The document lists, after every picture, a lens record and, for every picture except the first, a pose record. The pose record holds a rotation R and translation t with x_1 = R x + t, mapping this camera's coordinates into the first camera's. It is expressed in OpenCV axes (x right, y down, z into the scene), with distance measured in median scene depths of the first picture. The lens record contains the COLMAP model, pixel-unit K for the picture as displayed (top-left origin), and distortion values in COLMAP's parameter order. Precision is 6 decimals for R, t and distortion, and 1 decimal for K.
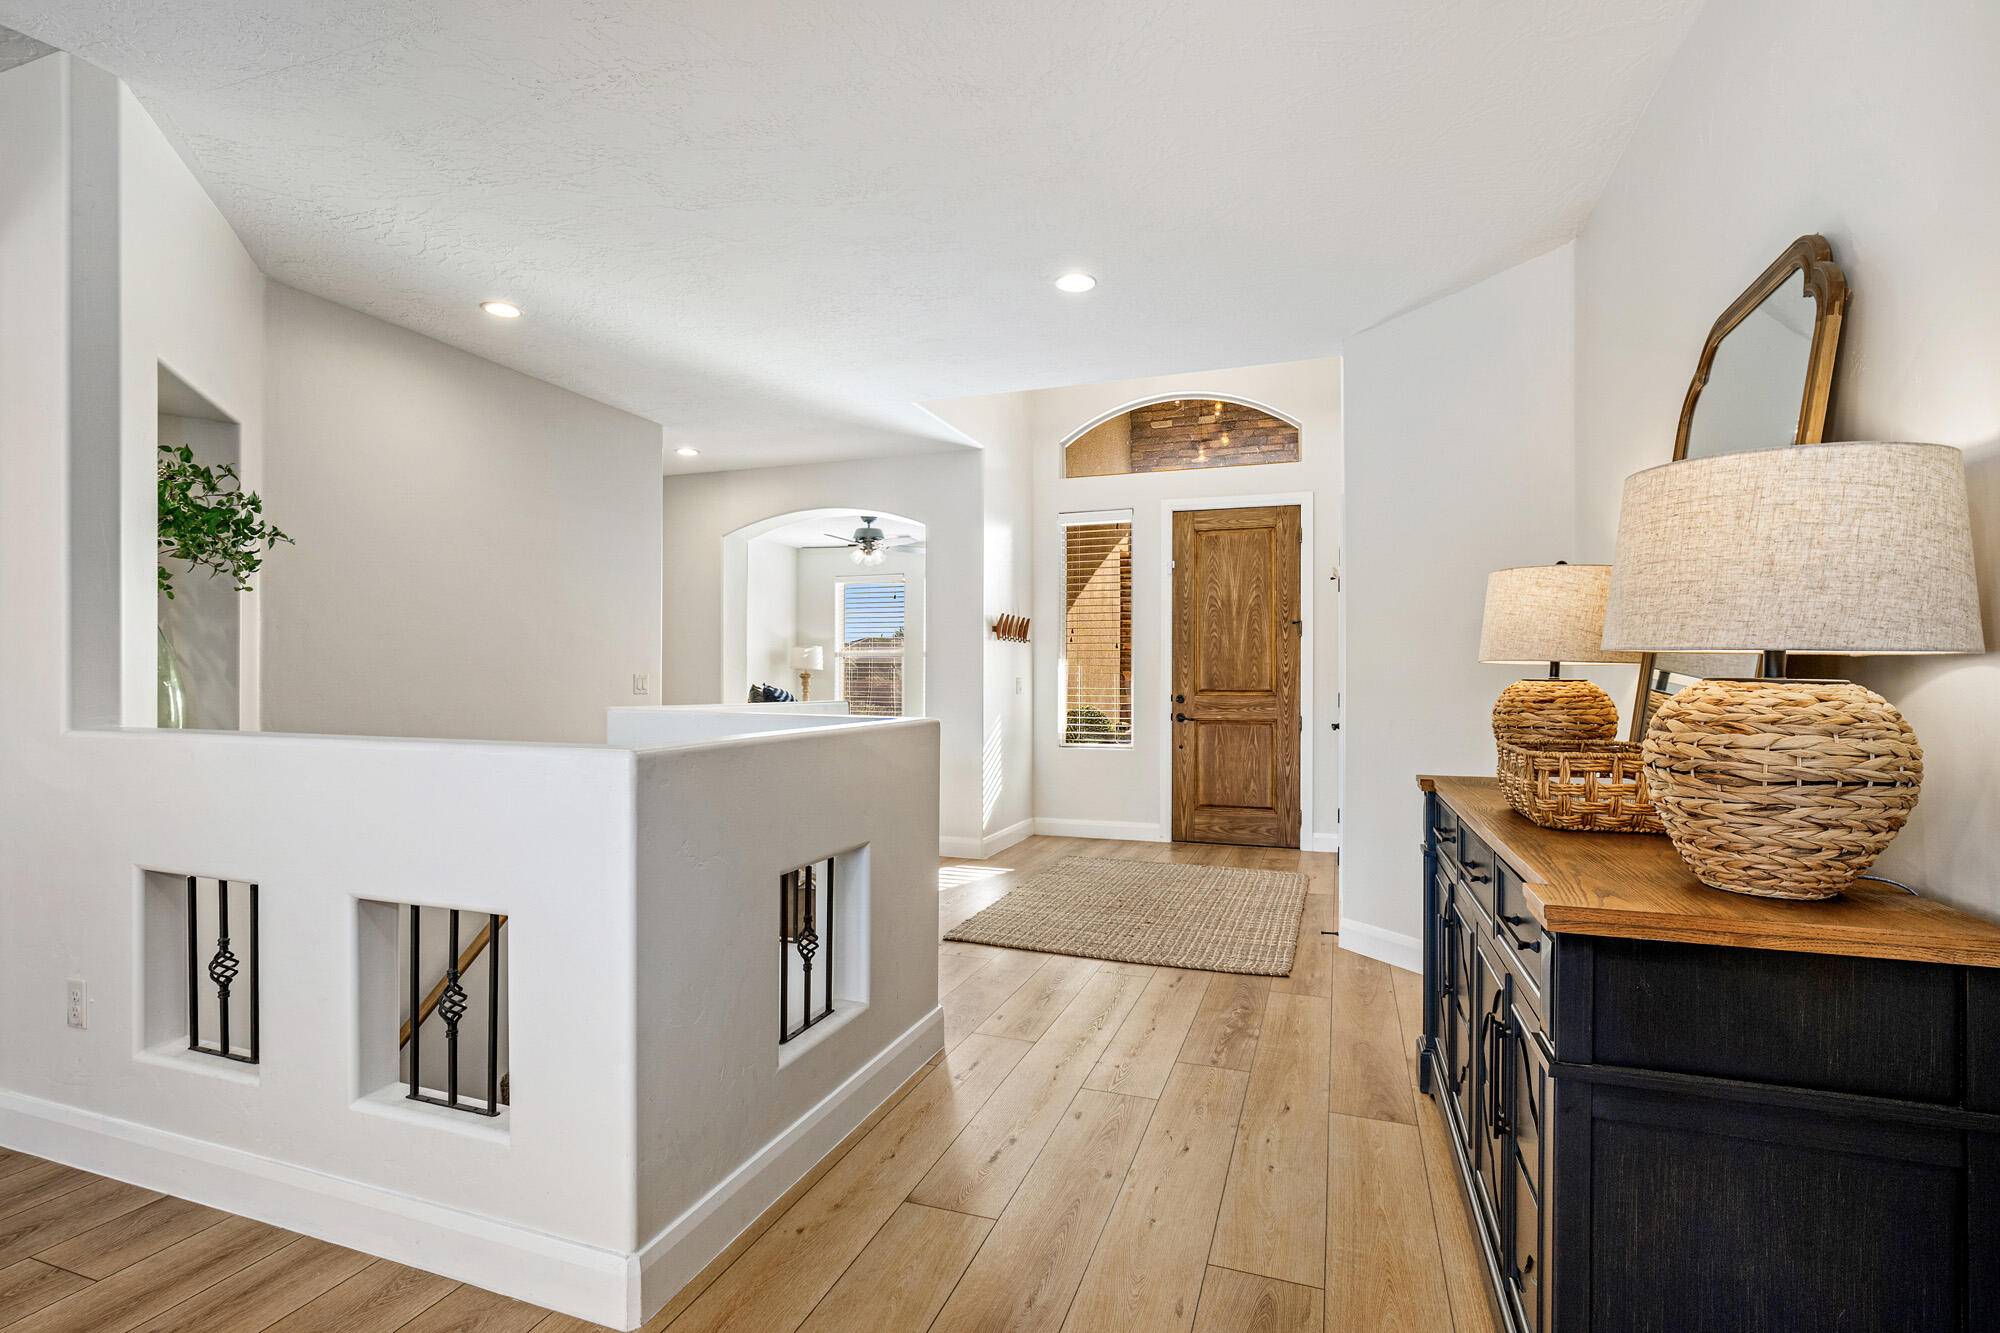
lens RADIAL K [[952.3, 0, 1011.9], [0, 952.3, 684.5], [0, 0, 1]] dist [-0.018013, 0.002298]
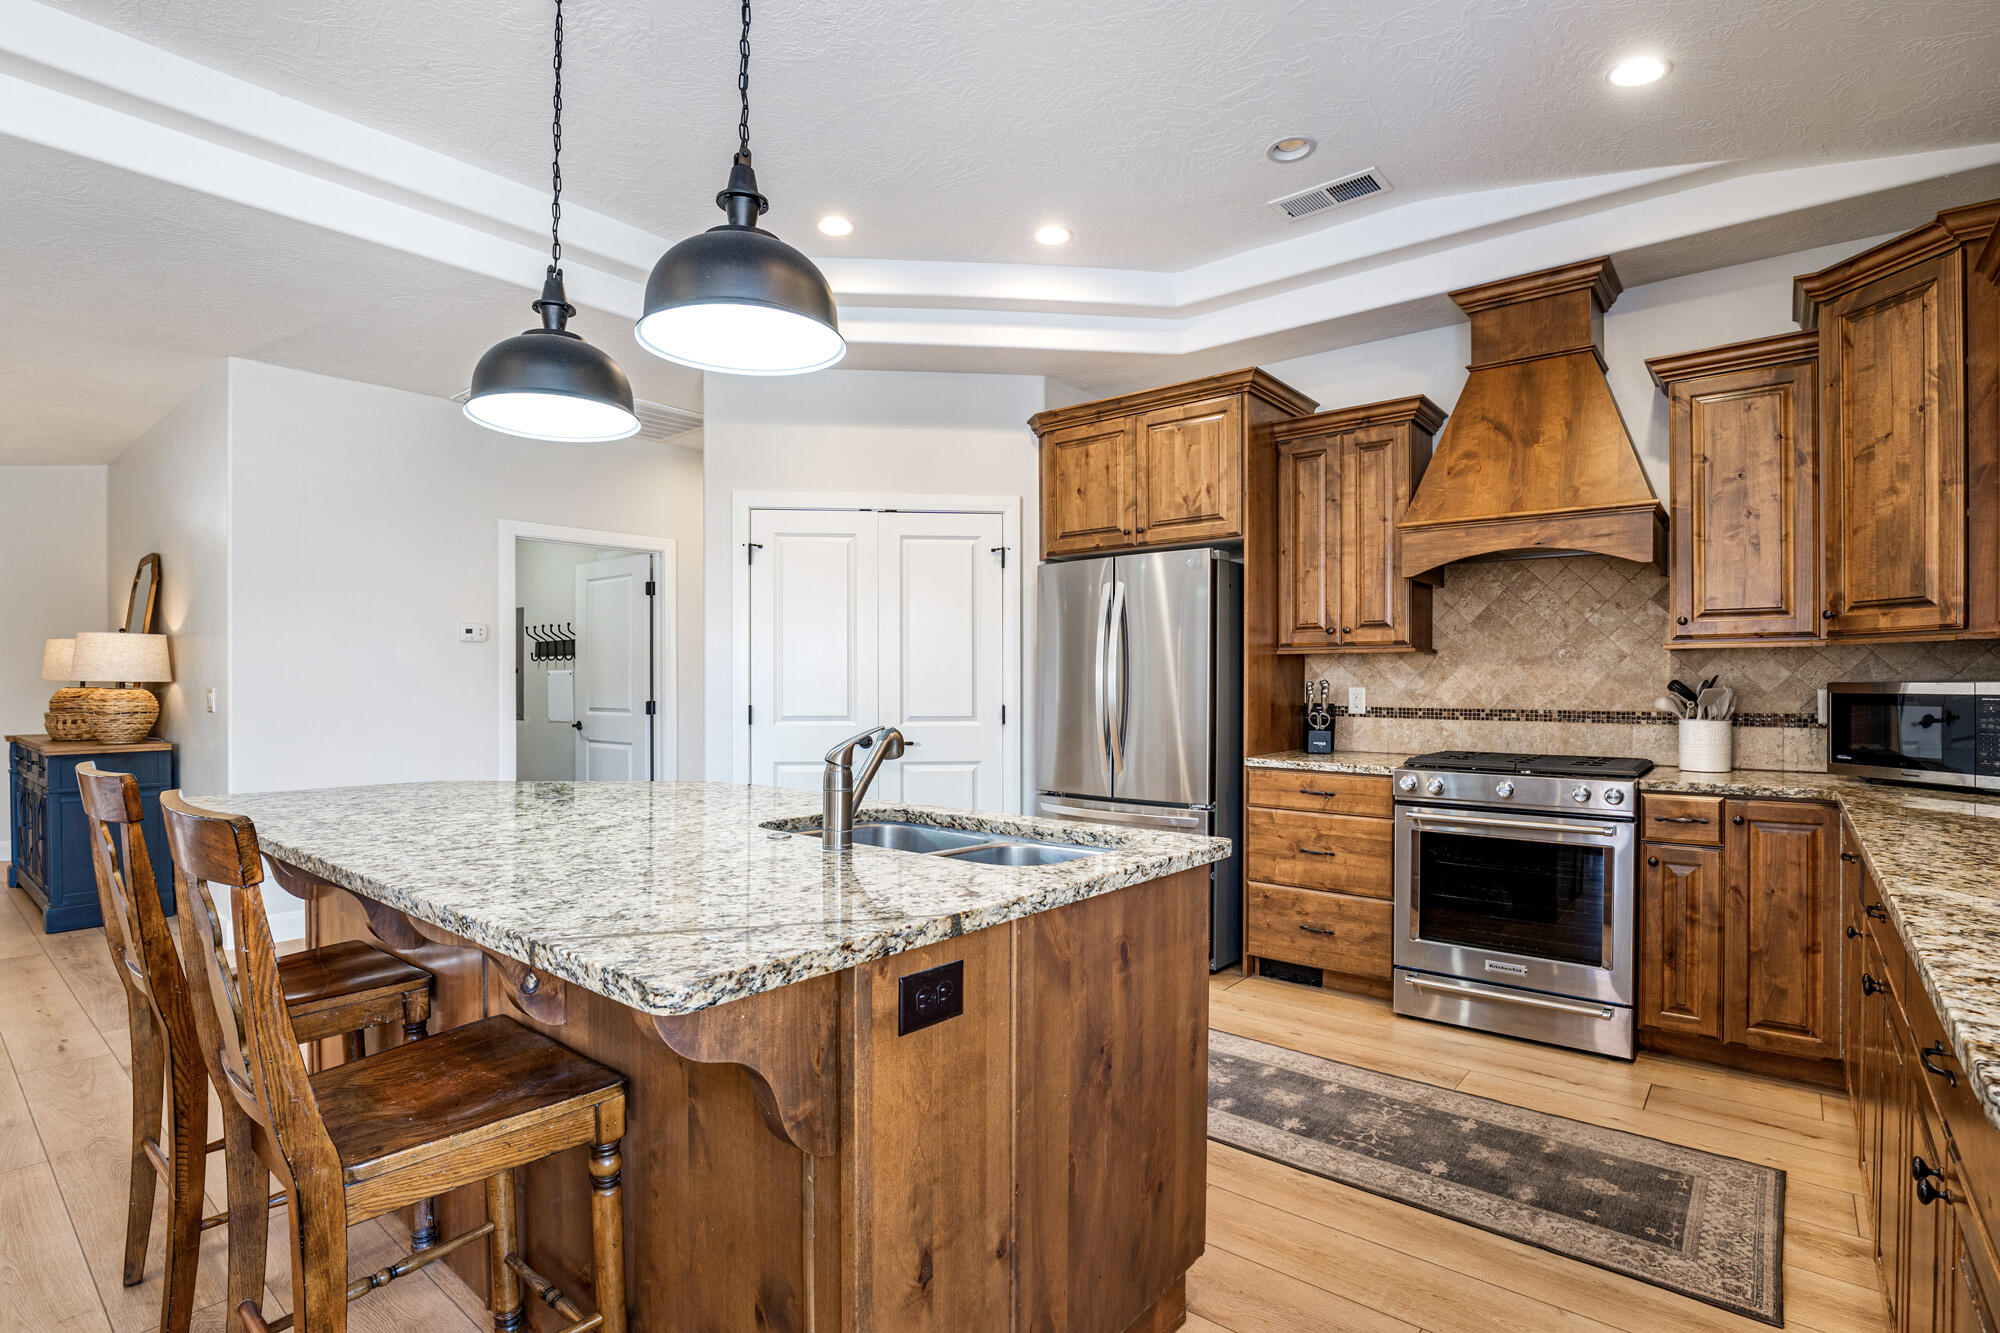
lens RADIAL K [[952.3, 0, 1011.9], [0, 952.3, 684.5], [0, 0, 1]] dist [-0.018013, 0.002298]
pose [[0.348628, -0.006428, 0.937239, -0.817458], [0.007738, 0.999962, 0.003980, -0.004418], [-0.937229, 0.005865, 0.348665, -2.016684]]
